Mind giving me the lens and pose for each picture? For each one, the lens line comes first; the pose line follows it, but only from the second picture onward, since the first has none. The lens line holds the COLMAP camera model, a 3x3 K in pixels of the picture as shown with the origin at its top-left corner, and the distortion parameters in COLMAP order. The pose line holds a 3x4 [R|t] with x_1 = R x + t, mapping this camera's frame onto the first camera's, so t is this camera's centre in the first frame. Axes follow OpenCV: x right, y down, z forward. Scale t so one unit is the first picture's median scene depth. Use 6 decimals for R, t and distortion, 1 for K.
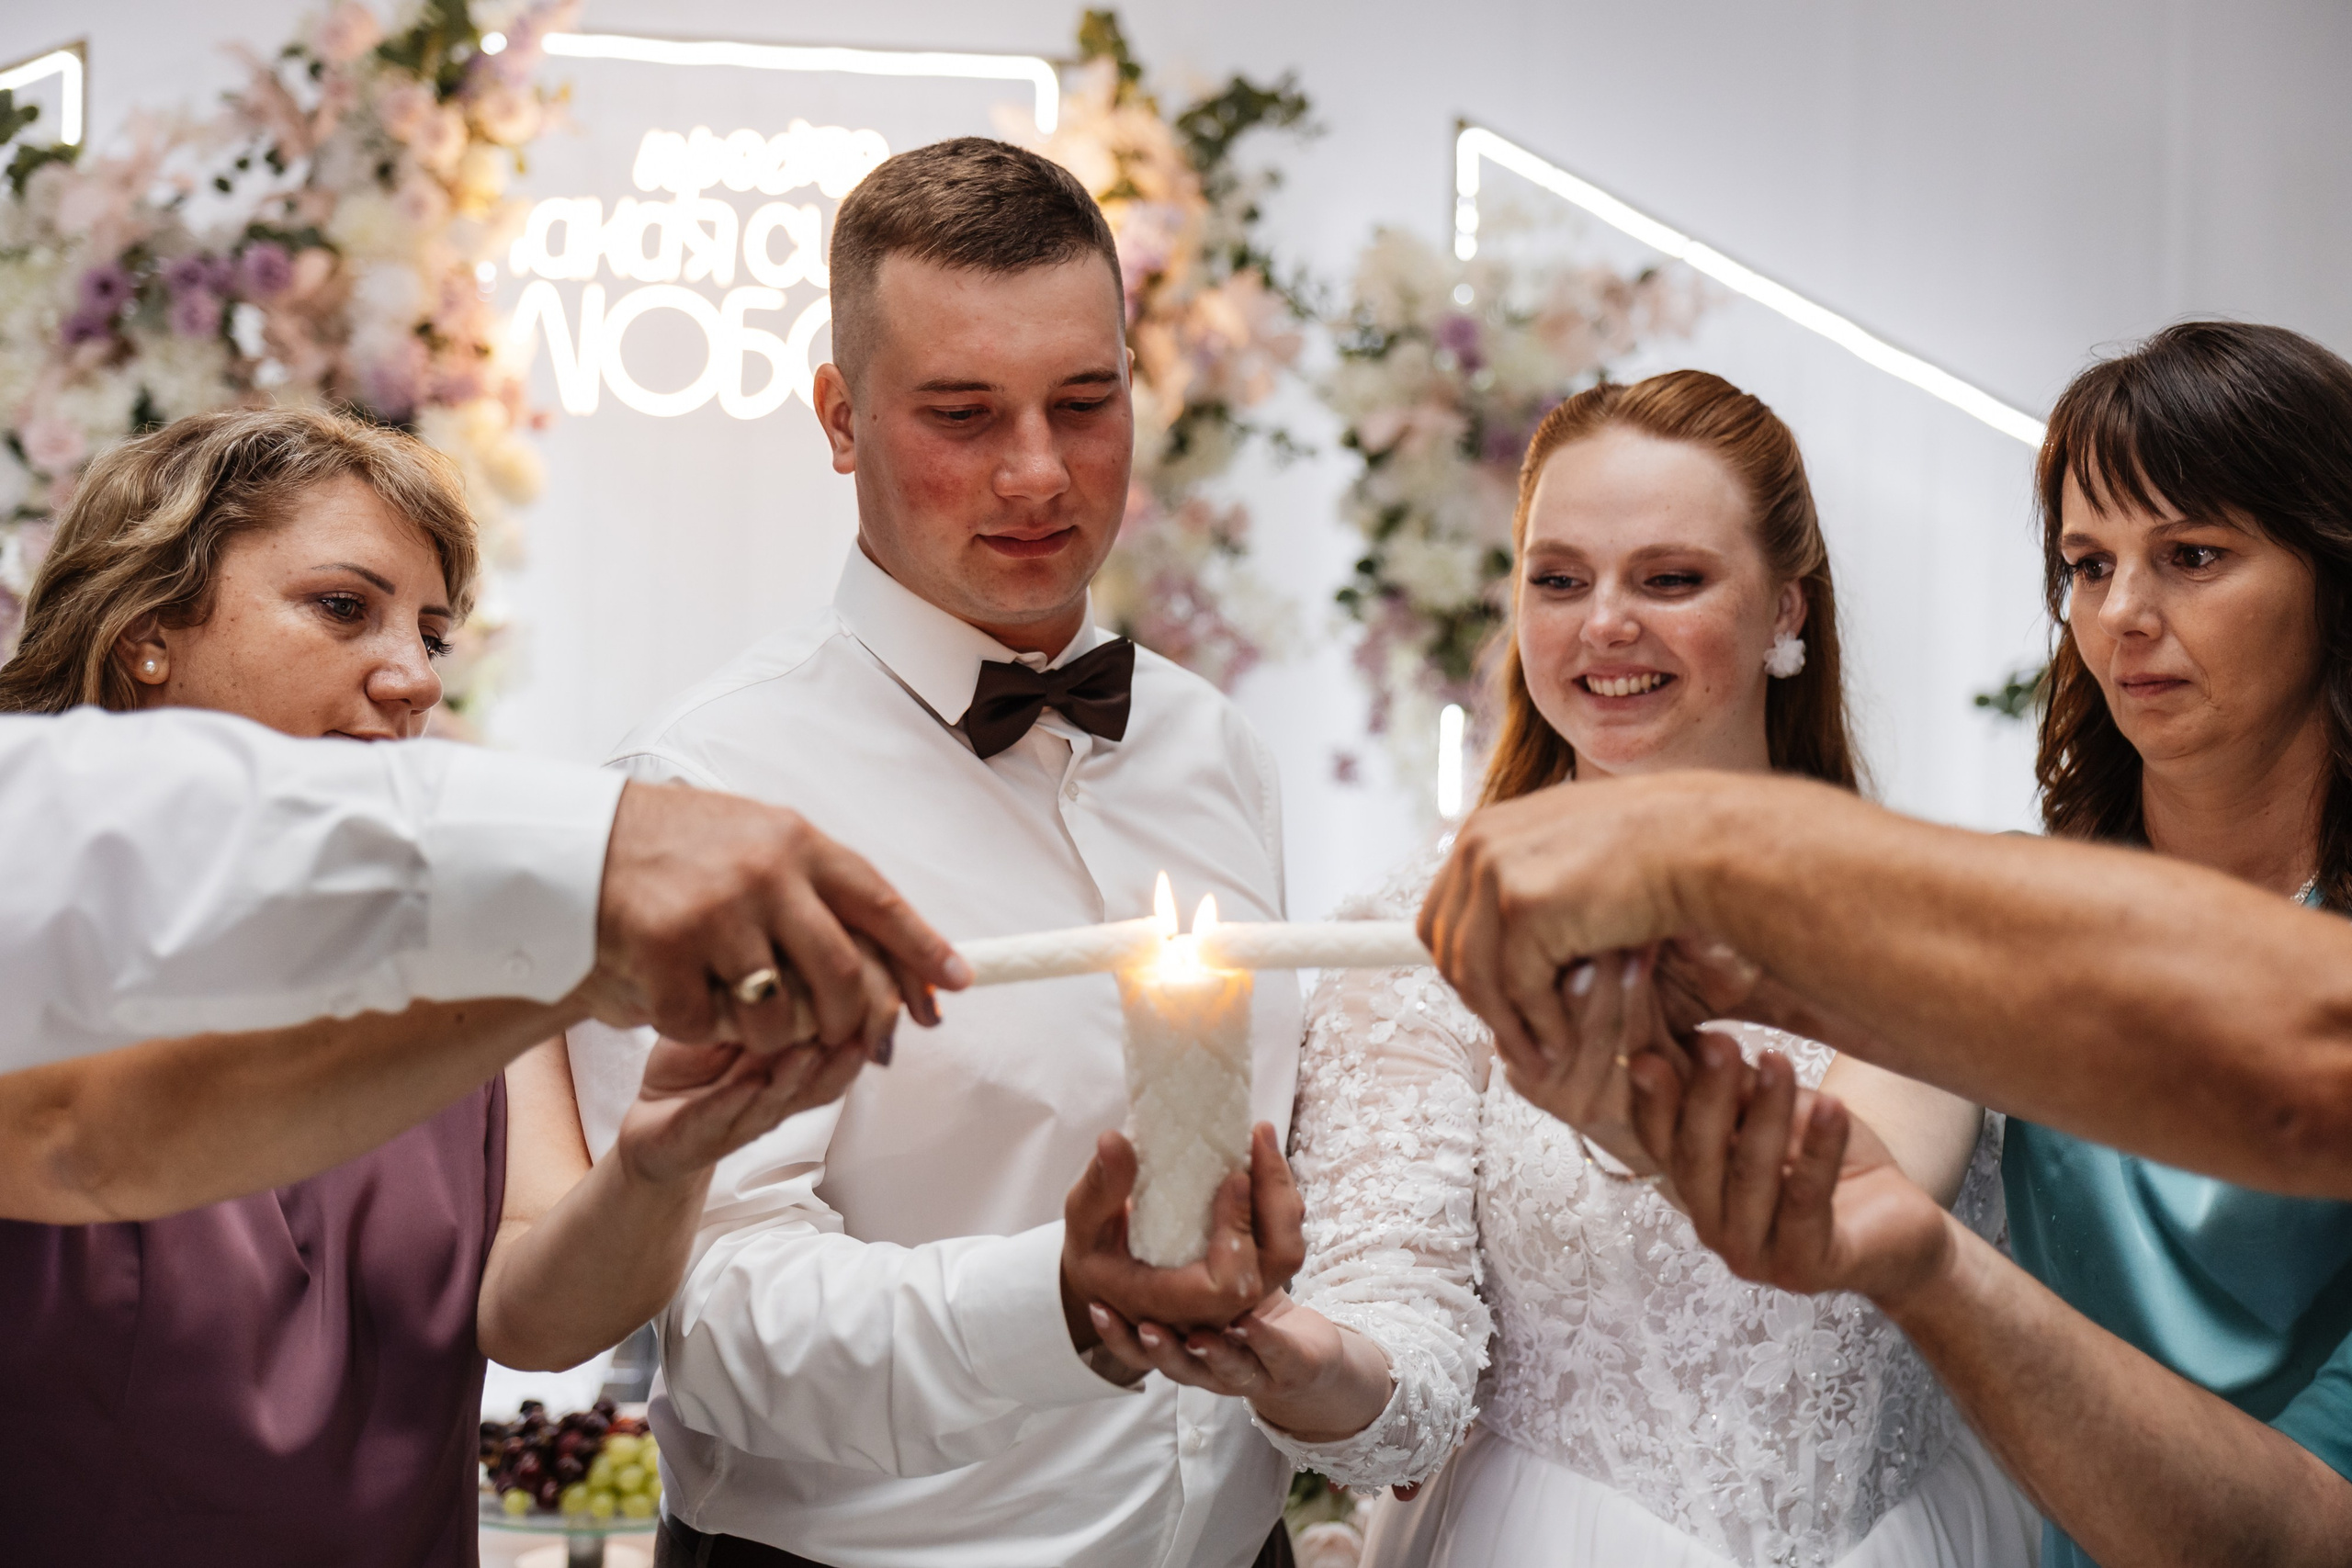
lens RADIAL K [[3343.6, 0, 1176.0], [0, 3343.6, 784.0], [0, 0, 1]] dist [0.028596, -0.042808]
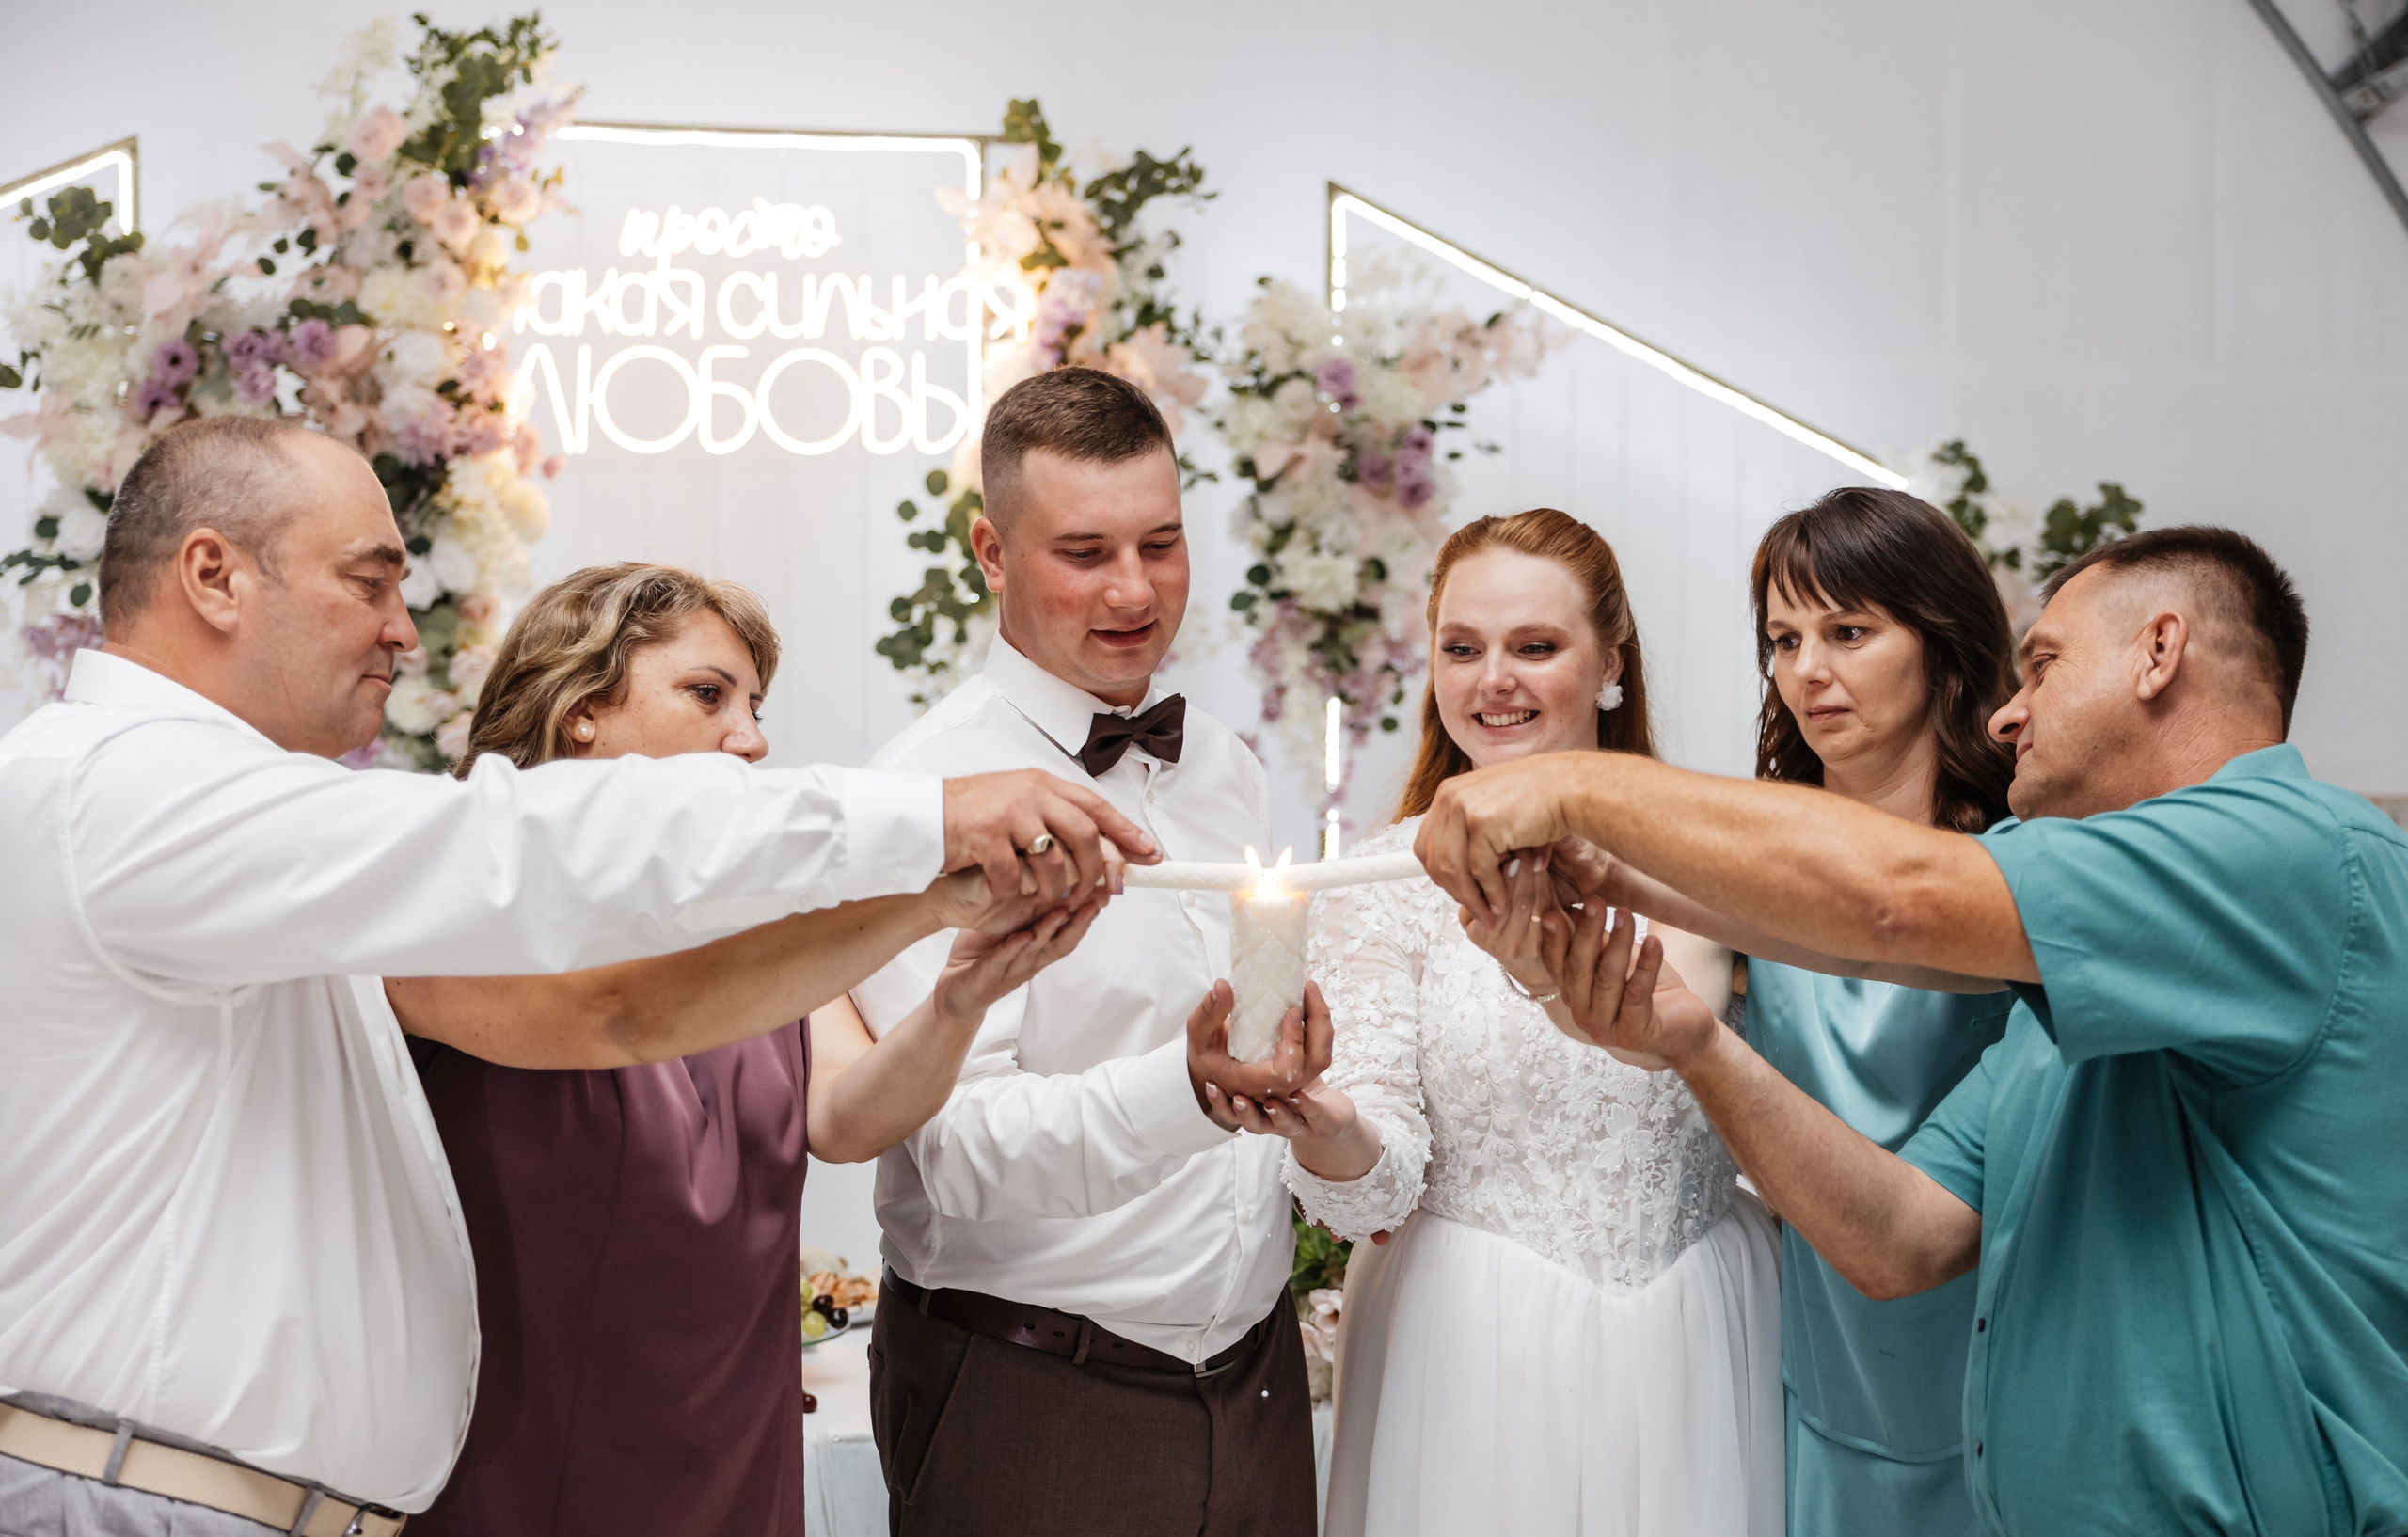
lens RADIAL K [[3551.2, 0, 1211.7], [0, 3551.2, 824.4], [0, 0, 1]] dist [0.053701, -0.067889]
pose [[0.997803, -0.024274, 0.061649, -0.101811], [0.022898, 0.999475, 0.022933, -0.019632], [-0.062173, -0.021471, 0.997834, -0.611973]]
